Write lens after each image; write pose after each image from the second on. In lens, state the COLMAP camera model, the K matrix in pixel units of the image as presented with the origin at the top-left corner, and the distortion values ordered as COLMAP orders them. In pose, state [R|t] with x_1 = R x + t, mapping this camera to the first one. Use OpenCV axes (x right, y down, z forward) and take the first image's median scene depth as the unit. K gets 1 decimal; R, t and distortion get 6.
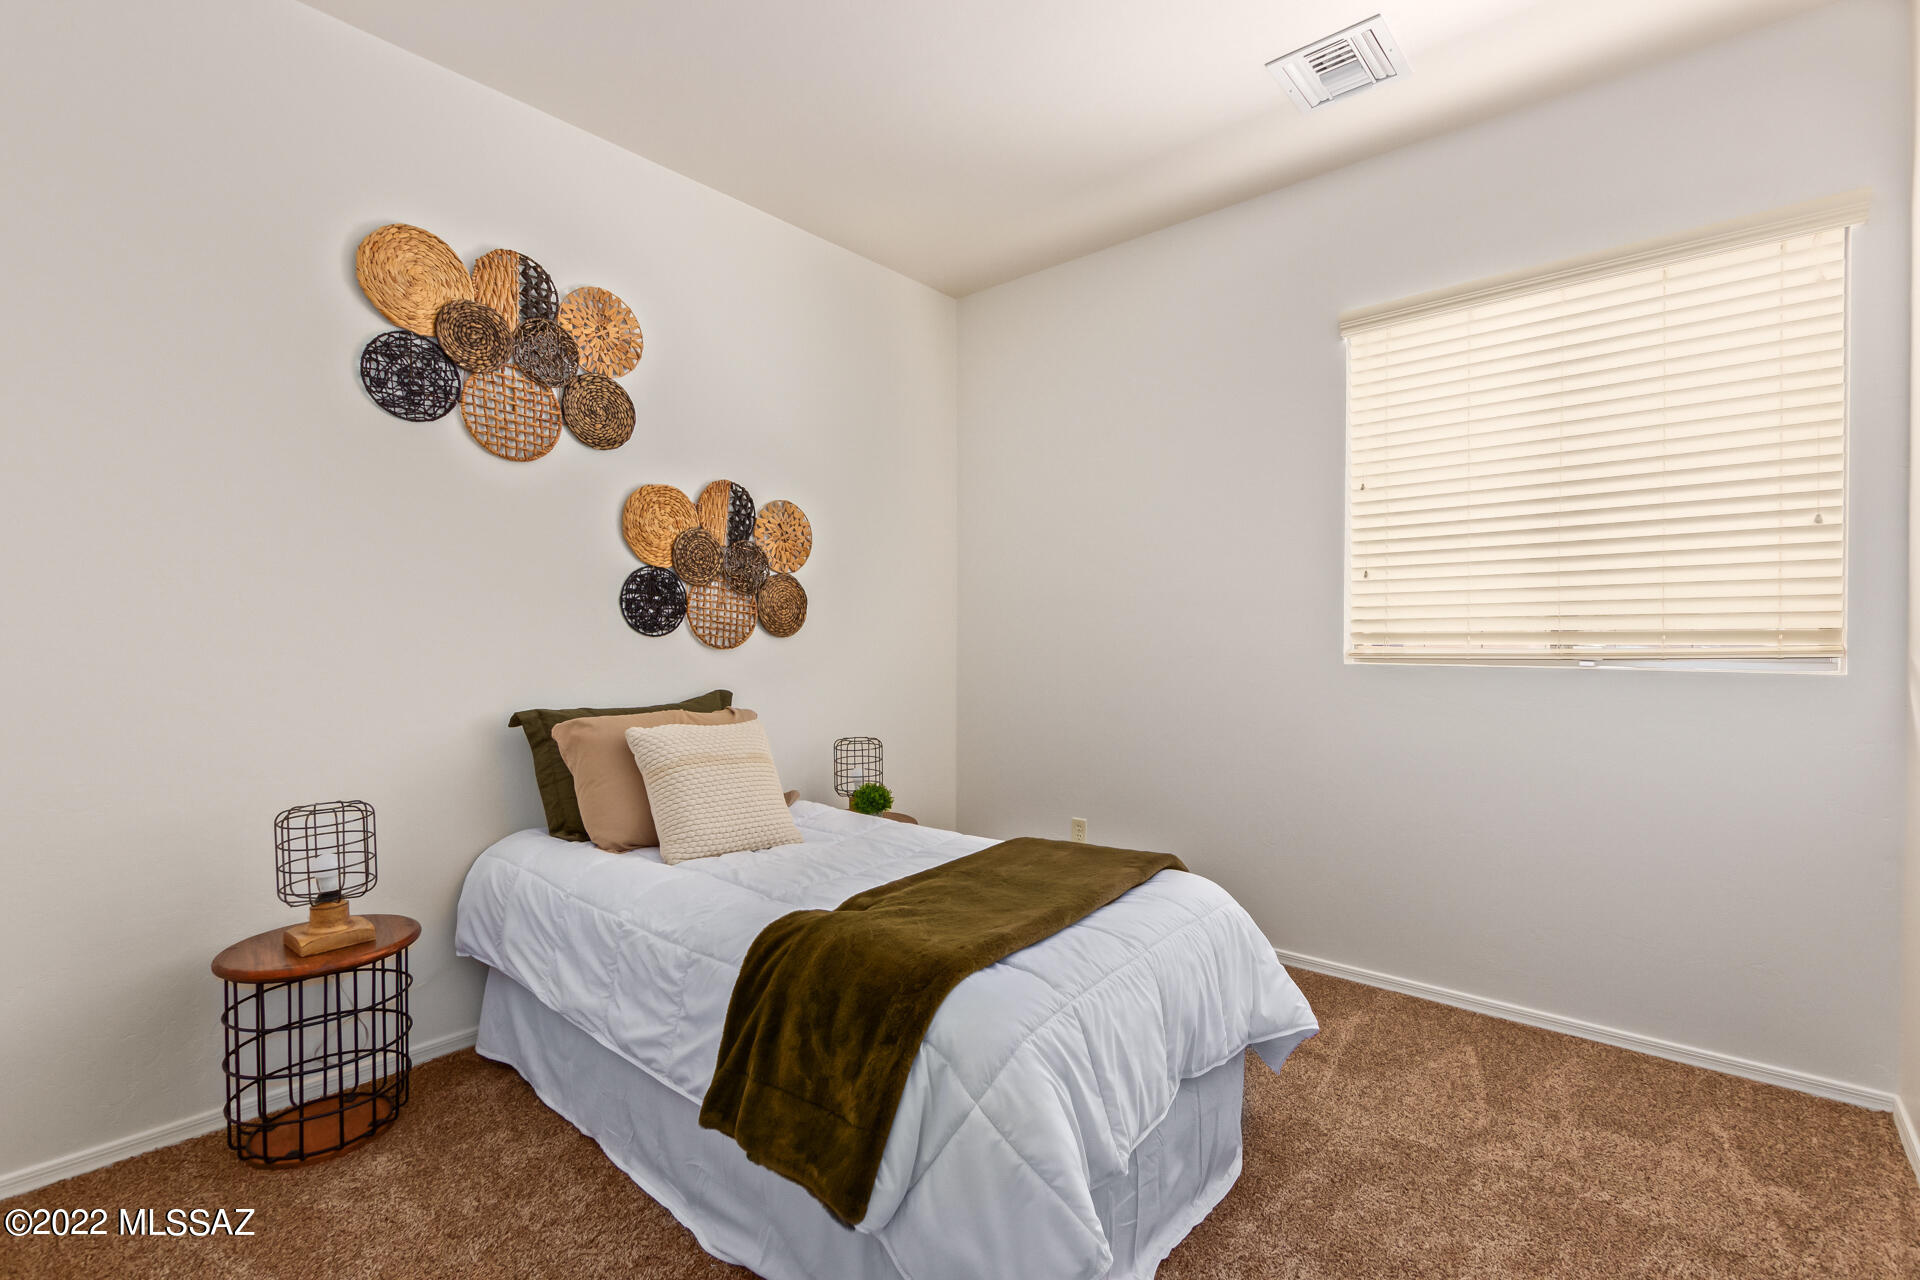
lens RADIAL K [[880.0, 0, 957.6], [0, 880.0, 638.1], [0, 0, 1]] dist [0.007005, -0.001334]
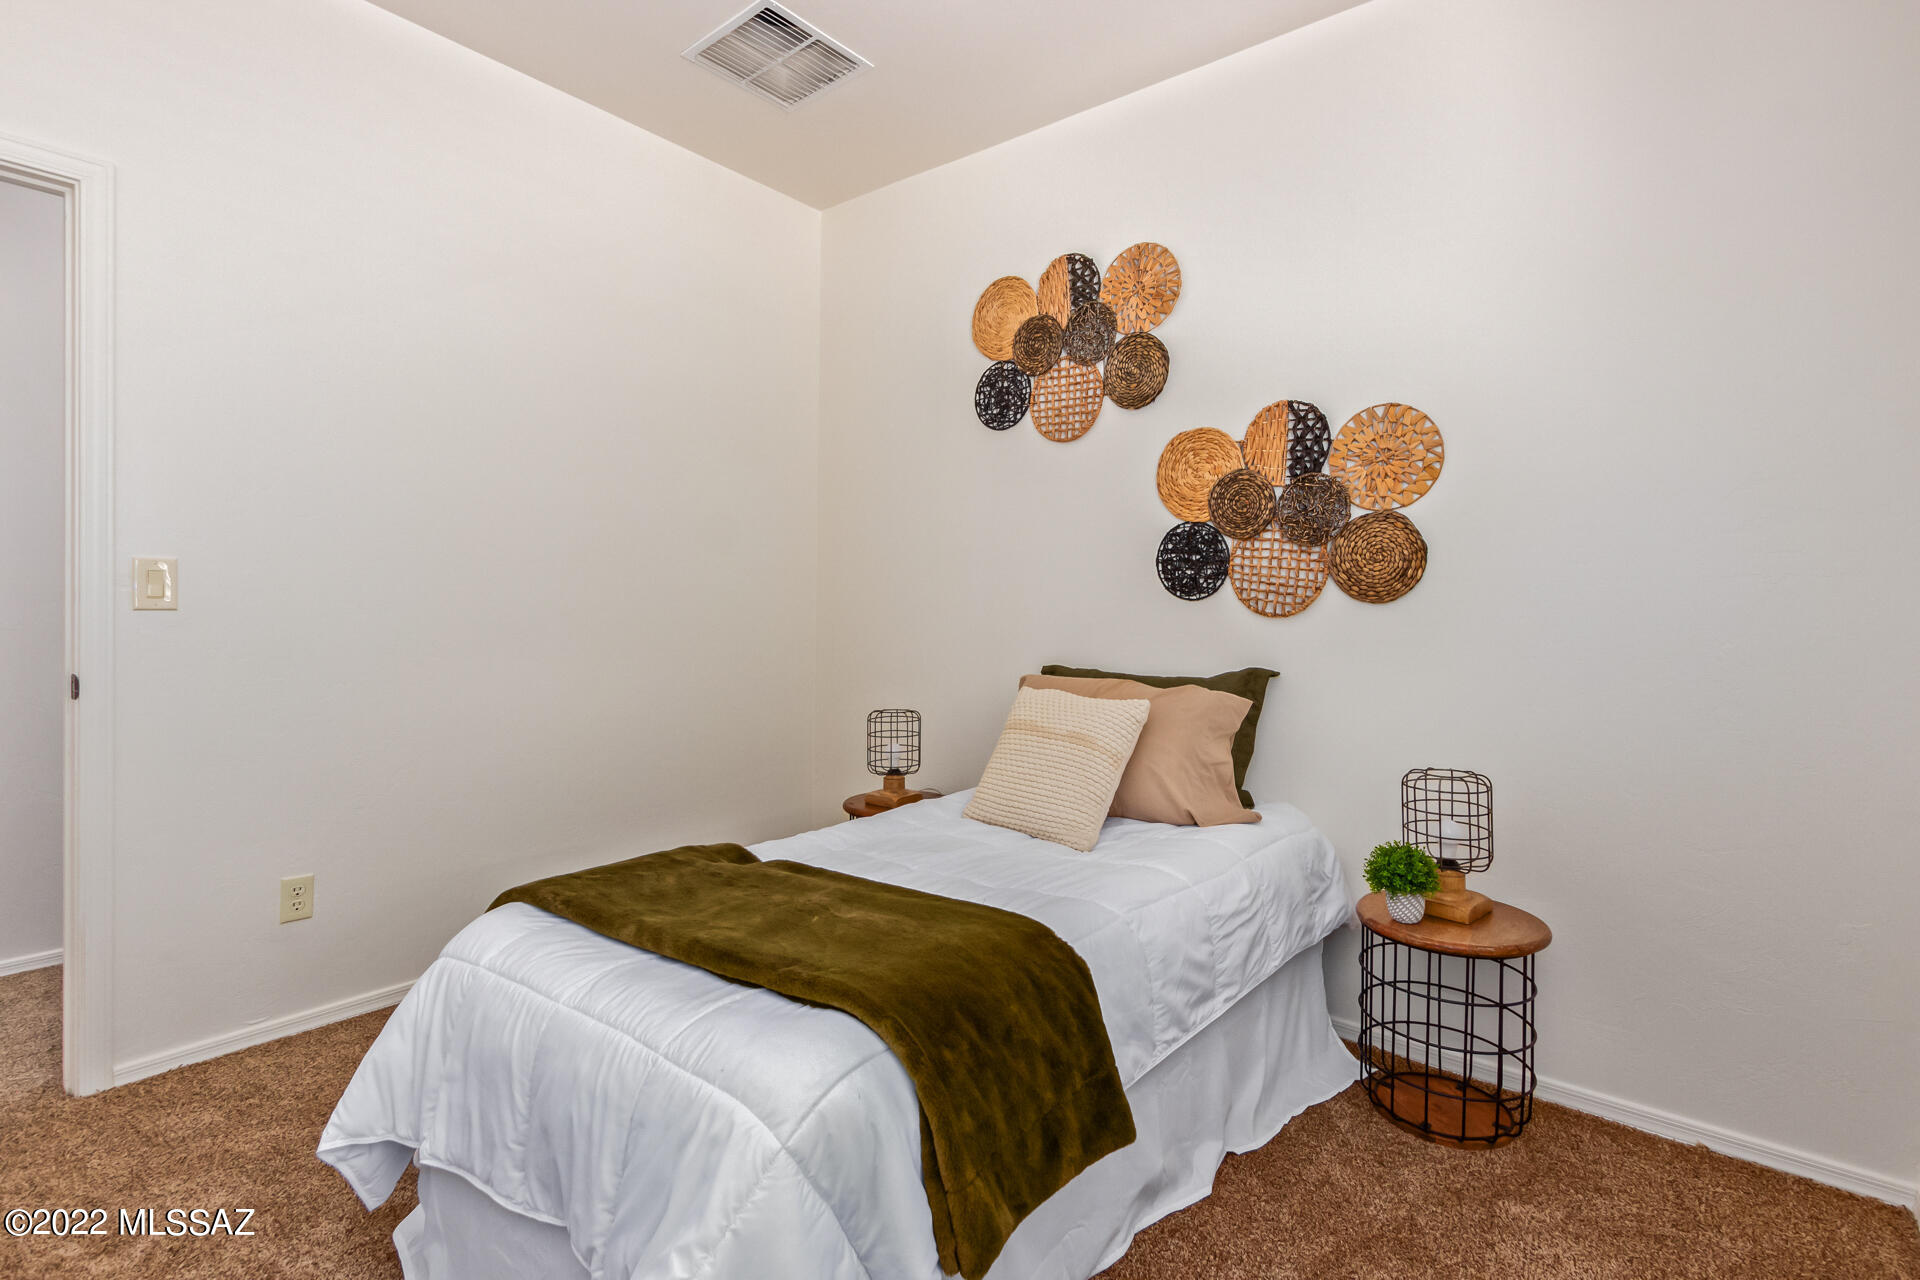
lens RADIAL K [[880.0, 0, 927.1], [0, 880.0, 602.8], [0, 0, 1]] dist [0.007005, -0.001334]
pose [[0.031001, 0.003161, -0.999514, 0.529722], [-0.017862, 0.999837, 0.002608, 0.003141], [0.999360, 0.017772, 0.031053, 0.690868]]
